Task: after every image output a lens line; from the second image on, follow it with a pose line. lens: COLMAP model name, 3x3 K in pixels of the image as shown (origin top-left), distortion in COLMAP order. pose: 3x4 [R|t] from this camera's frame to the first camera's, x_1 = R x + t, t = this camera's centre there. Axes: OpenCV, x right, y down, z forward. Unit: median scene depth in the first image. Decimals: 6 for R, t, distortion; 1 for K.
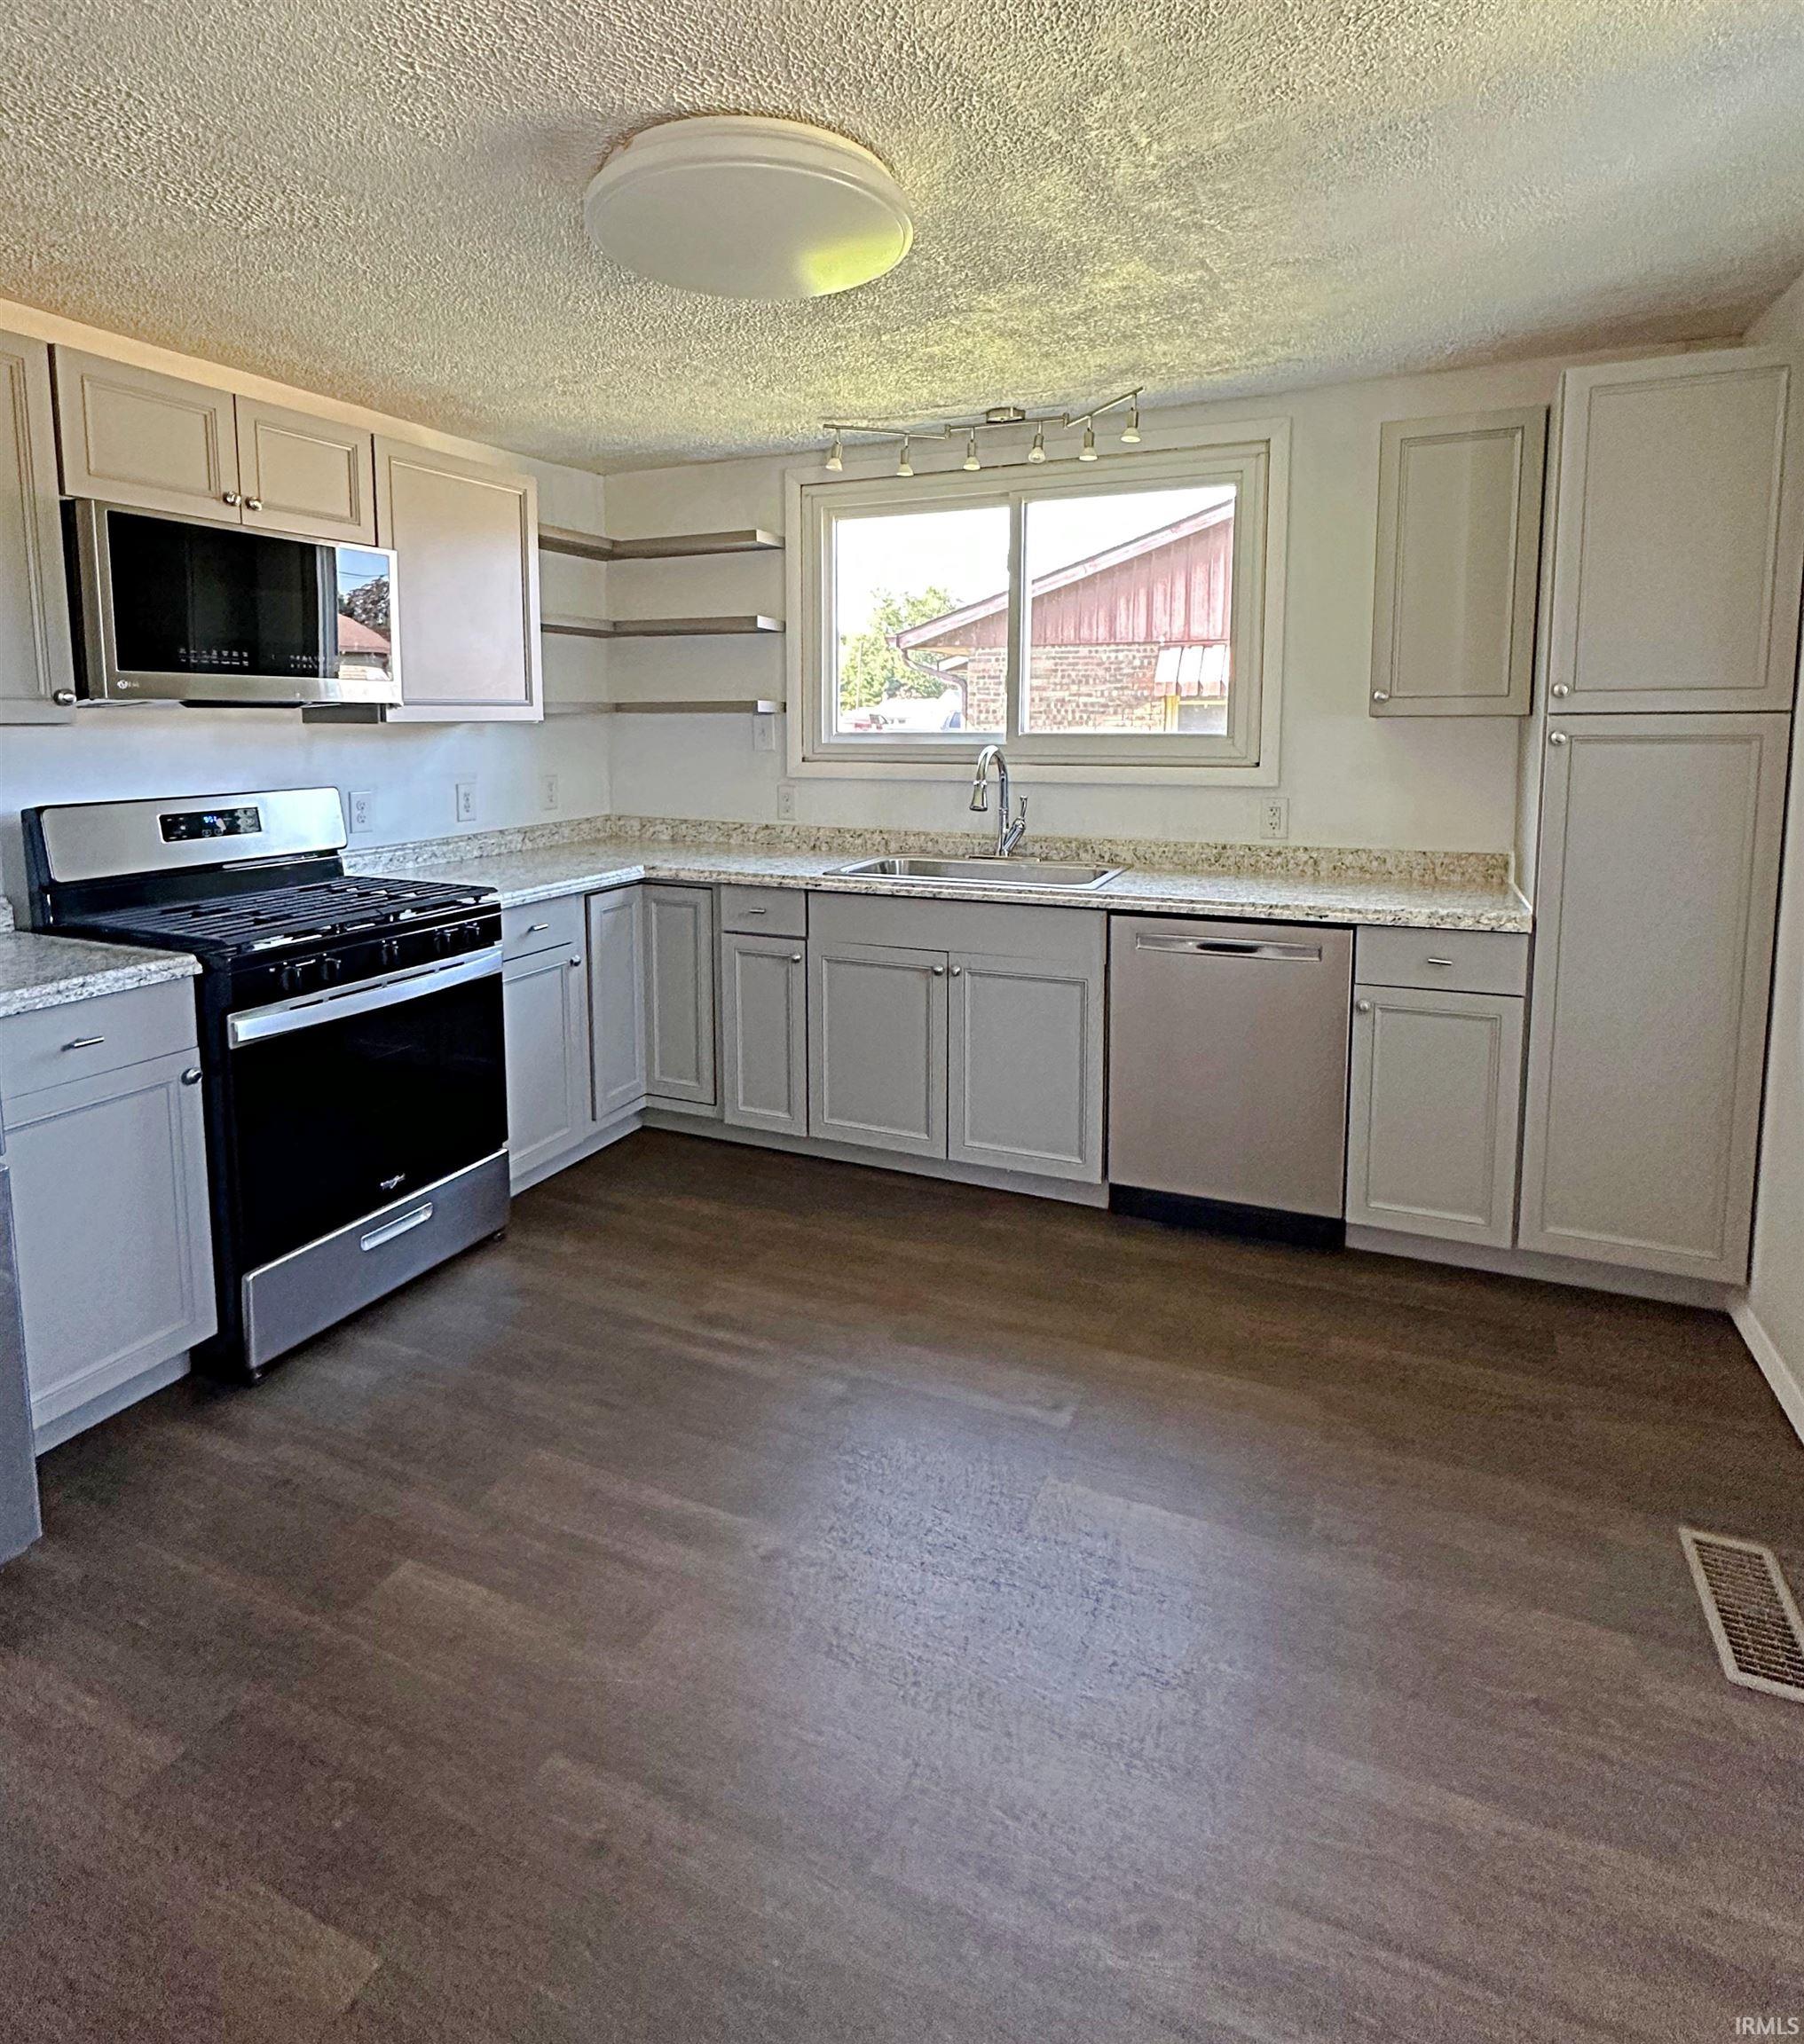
lens RADIAL K [[1123.9, 0, 900.2], [0, 1123.9, 834.8], [0, 0, 1]] dist [0.000416, -0.000813]
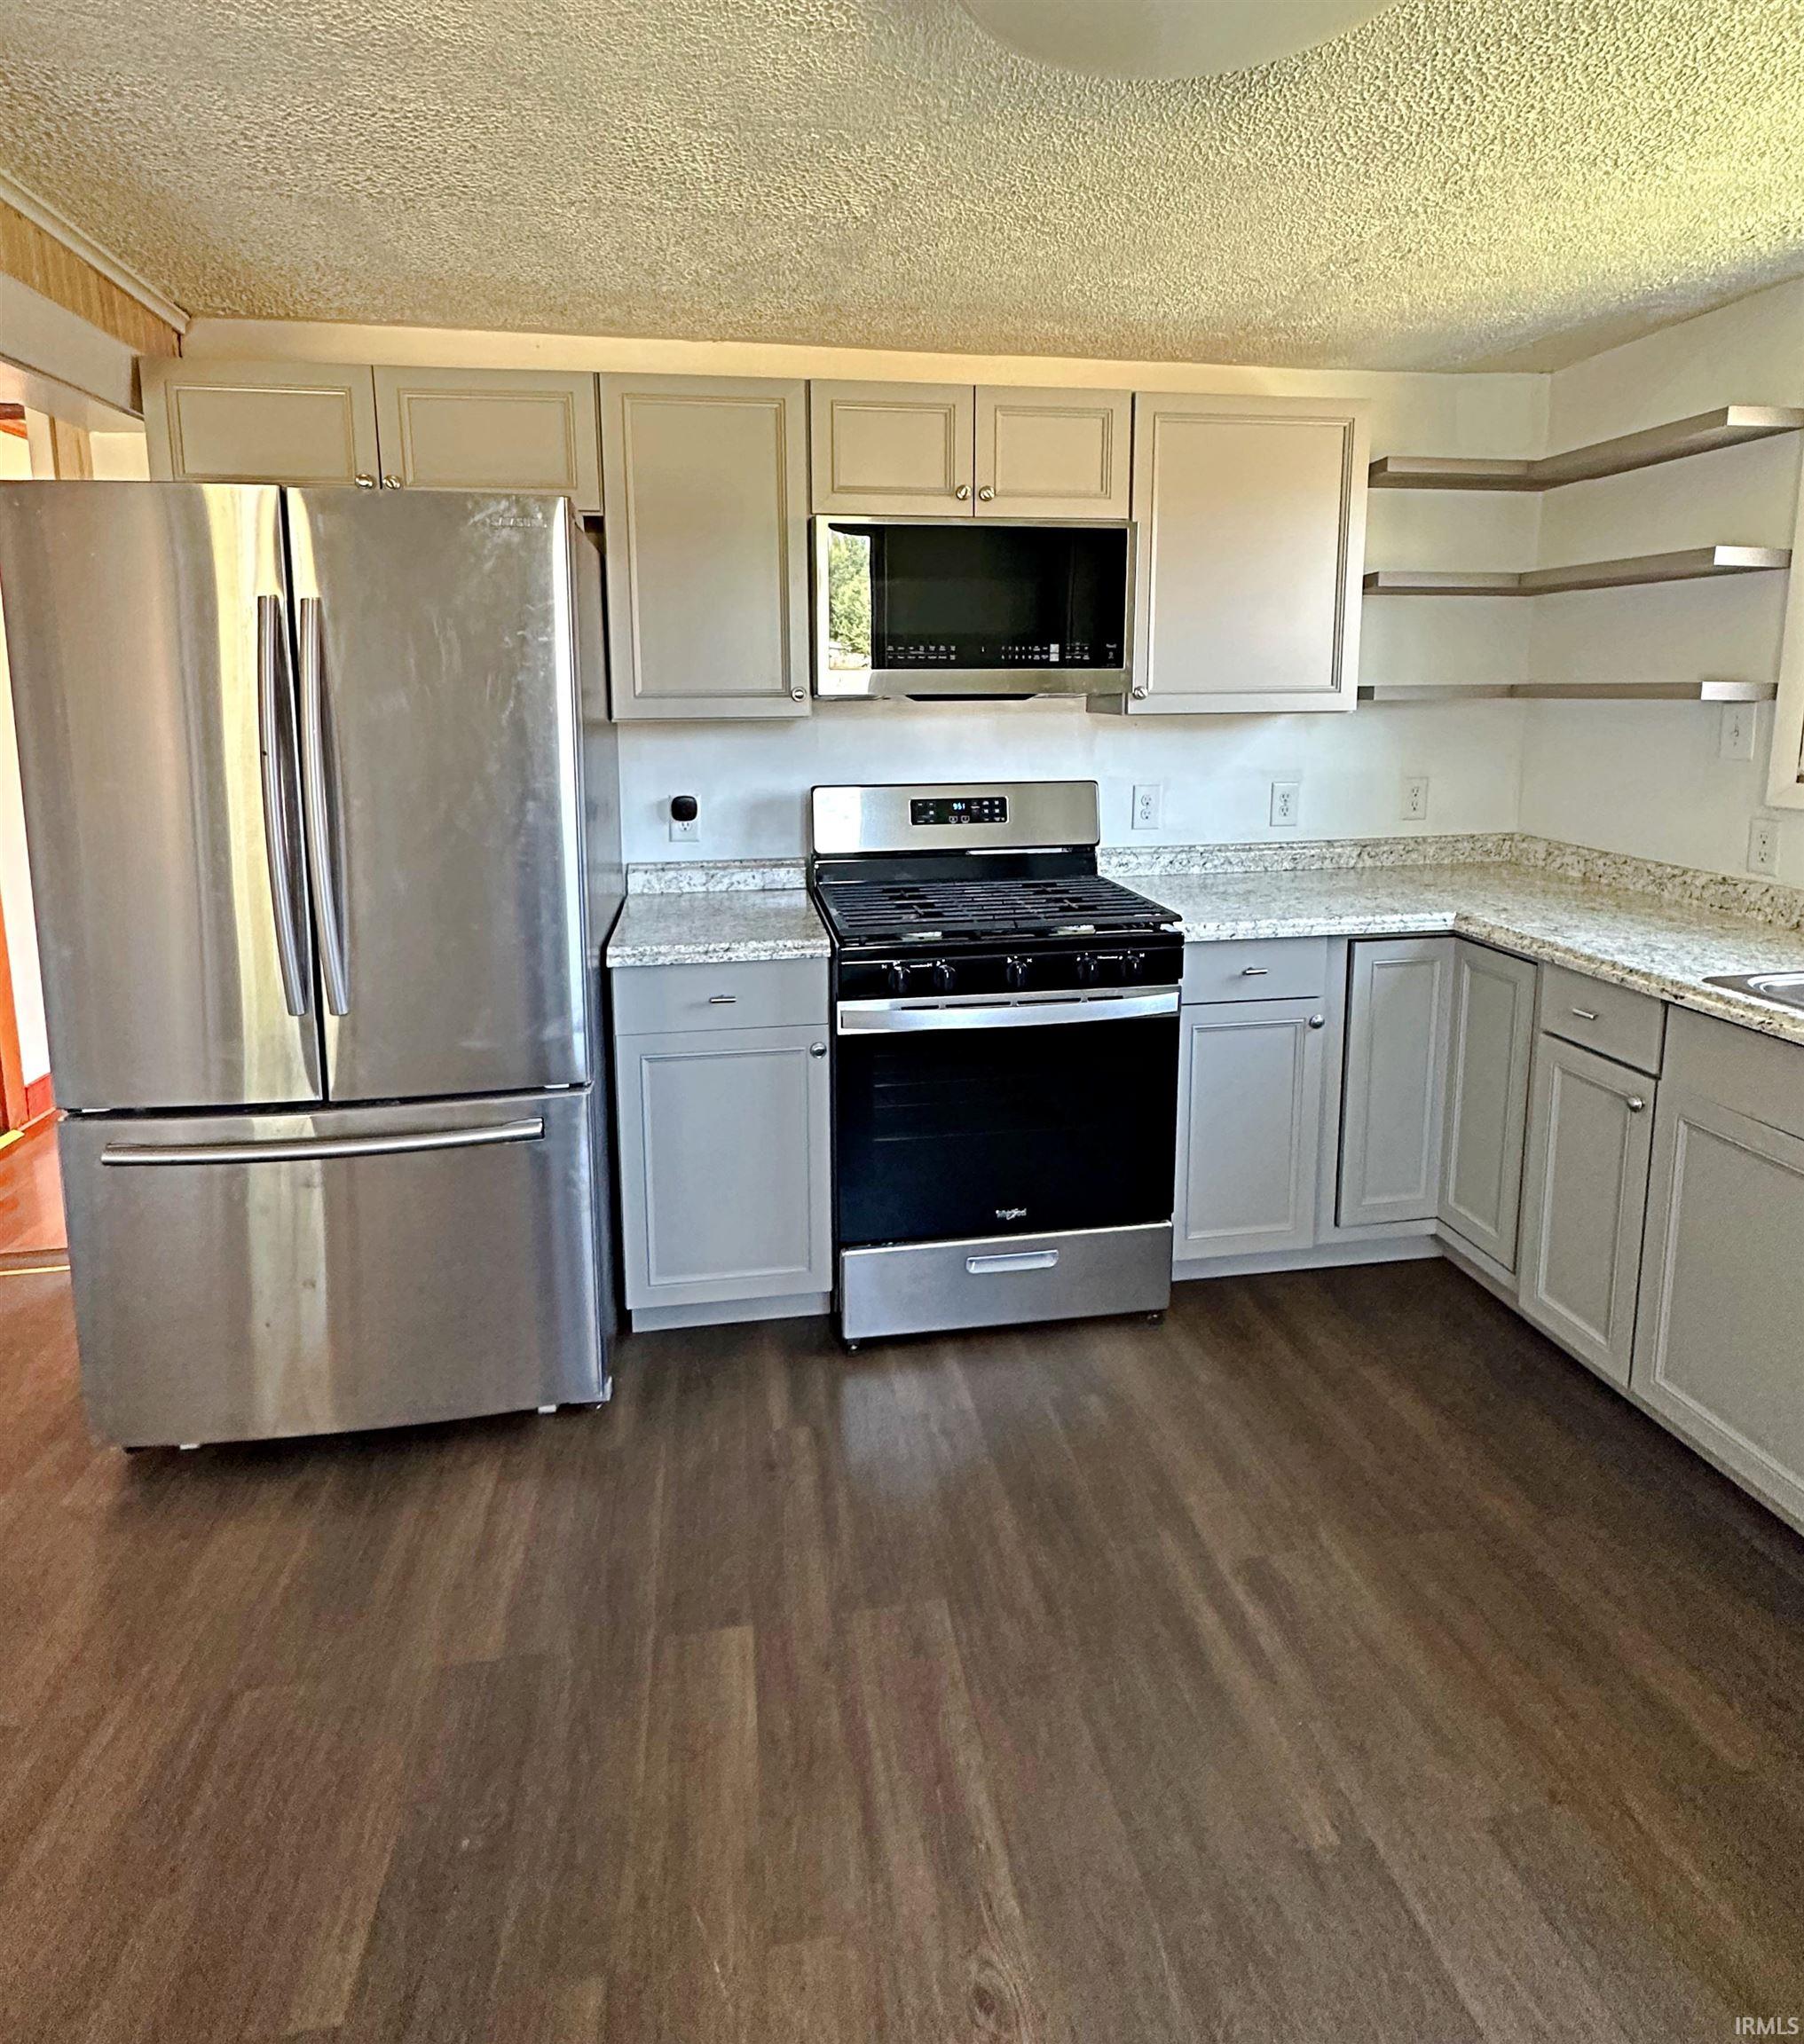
lens RADIAL K [[1123.9, 0, 900.2], [0, 1123.9, 834.8], [0, 0, 1]] dist [0.000416, -0.000813]
pose [[0.539979, 0.107952, -0.834727, 0.219386], [-0.082196, 0.993764, 0.075348, -0.059047], [0.837655, 0.027925, 0.545485, 0.370536]]
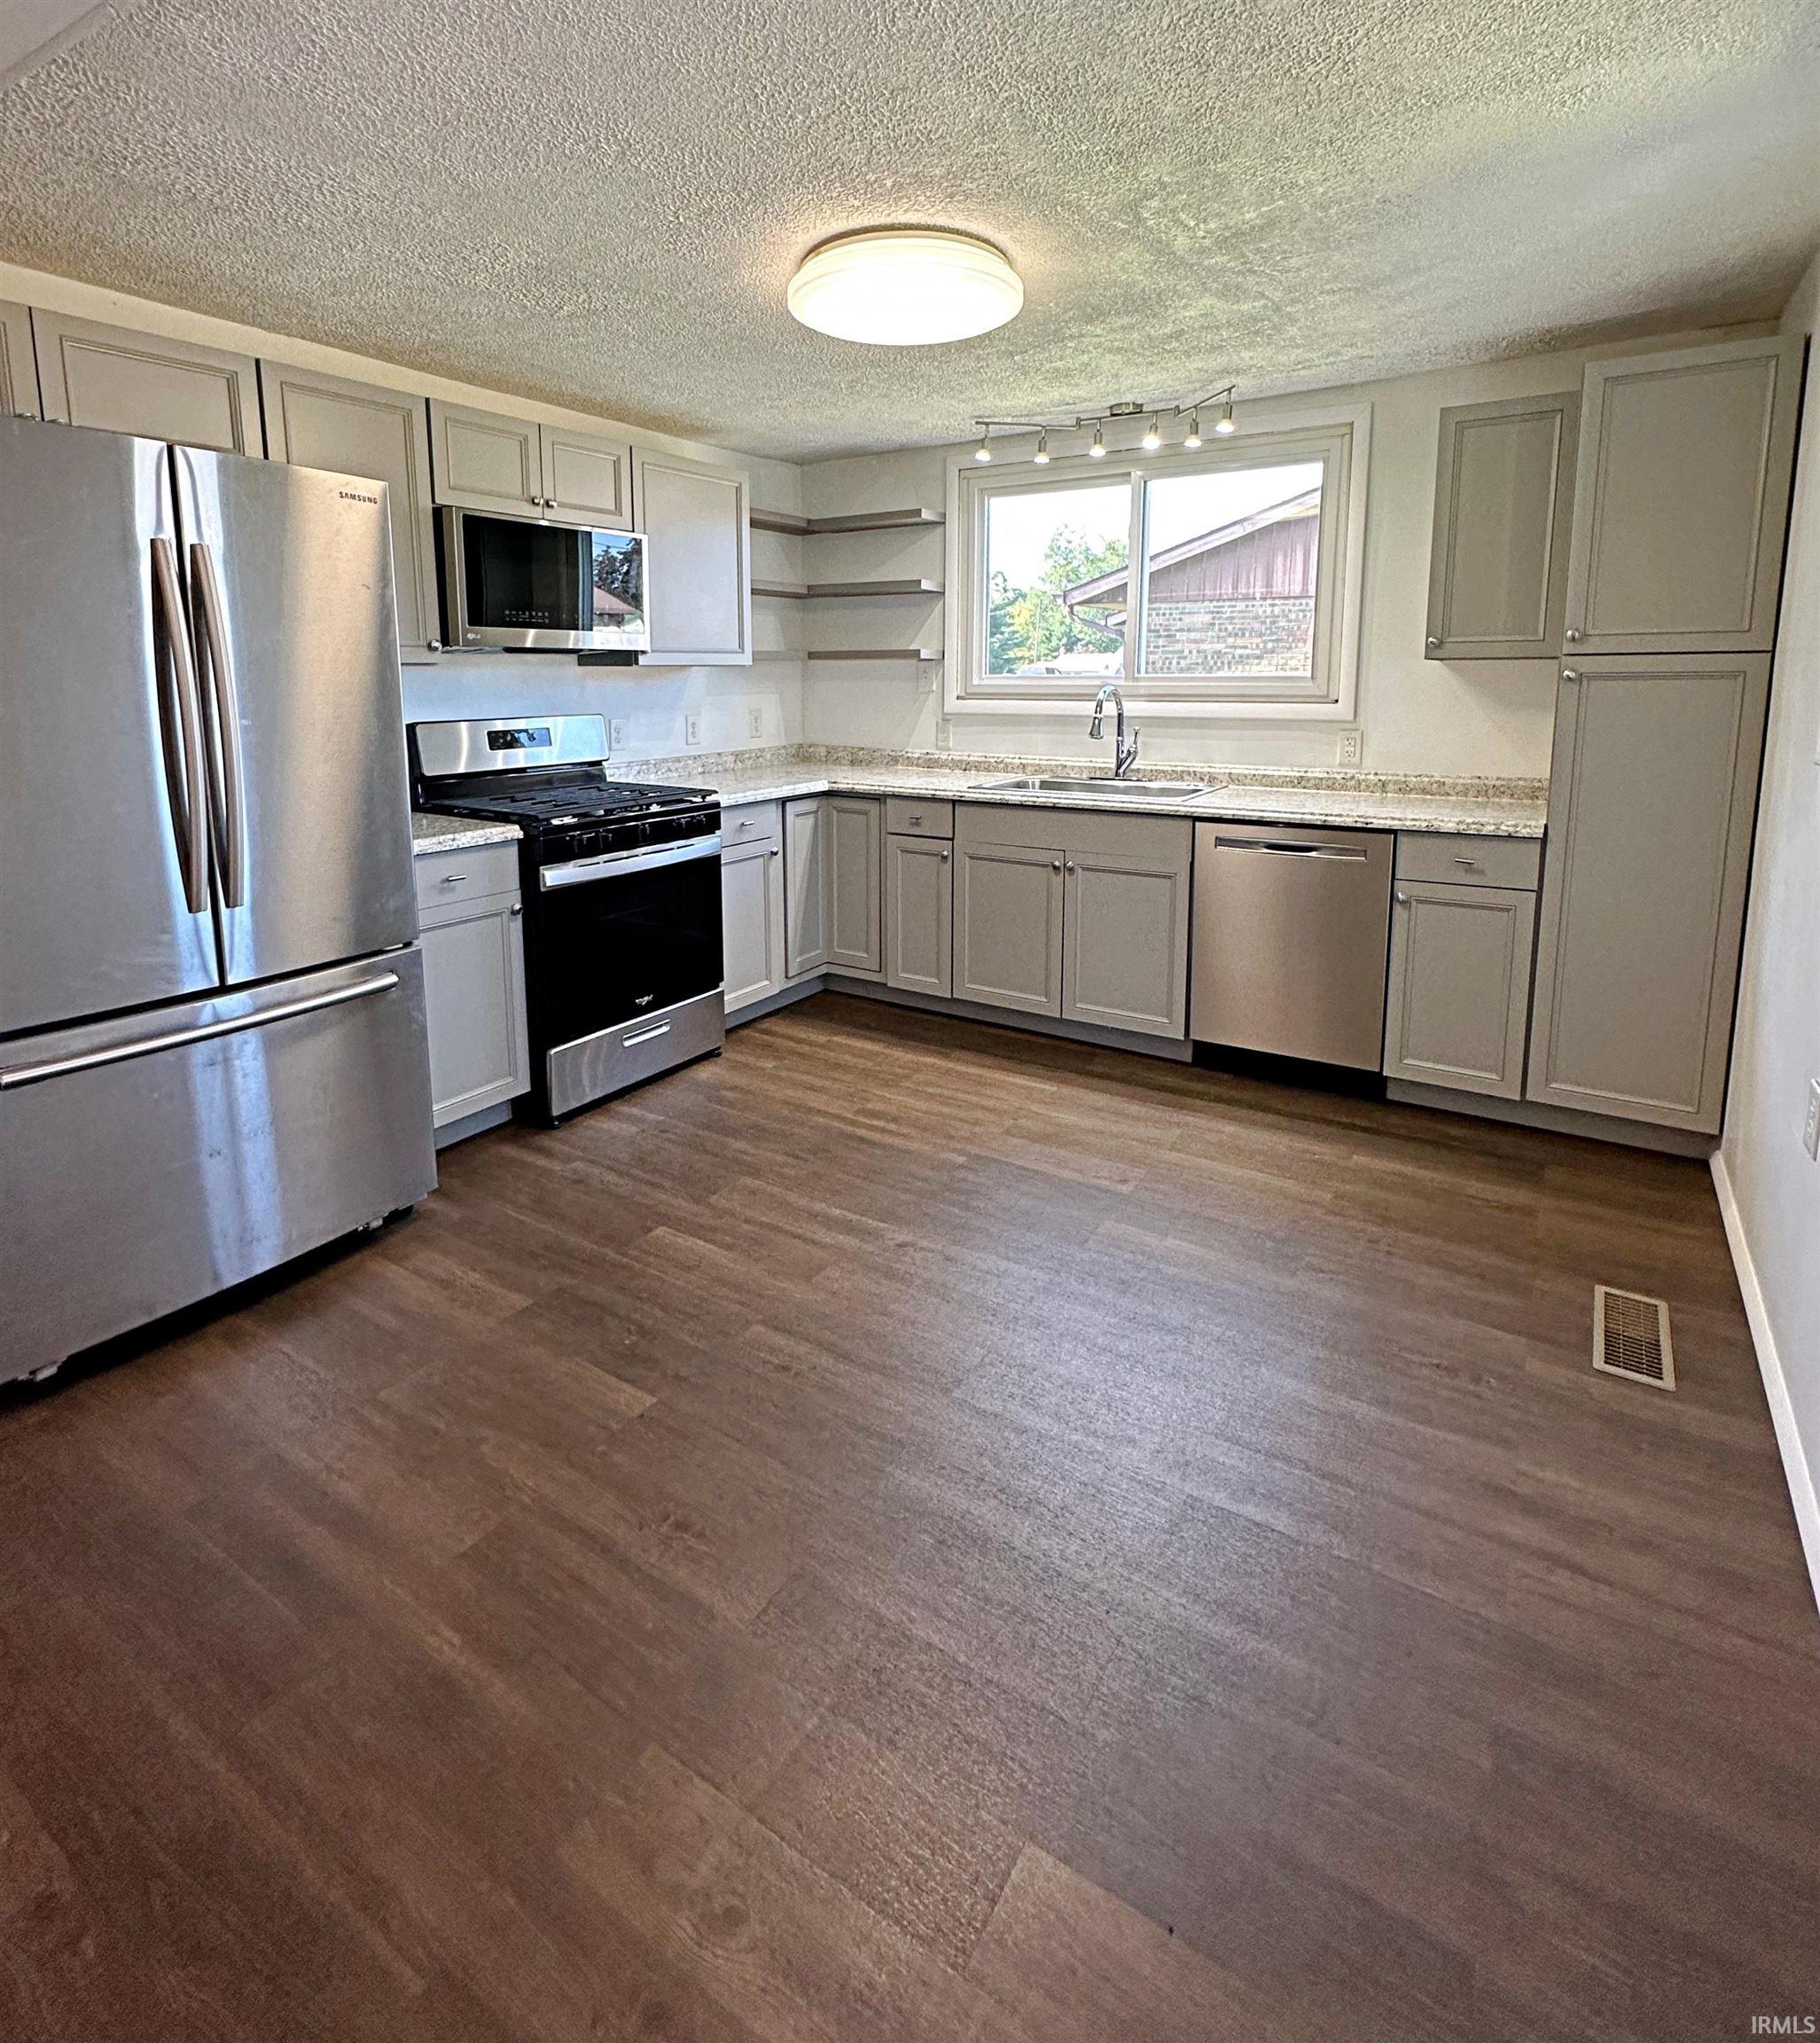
lens RADIAL K [[1067.1, 0, 905.8], [0, 1067.1, 824.2], [0, 0, 1]] dist [-0.001502, 0.000343]
pose [[0.987319, 0.022303, -0.157173, 0.058543], [-0.016347, 0.999102, 0.039084, 0.034589], [0.157903, -0.036019, 0.986797, -0.207866]]
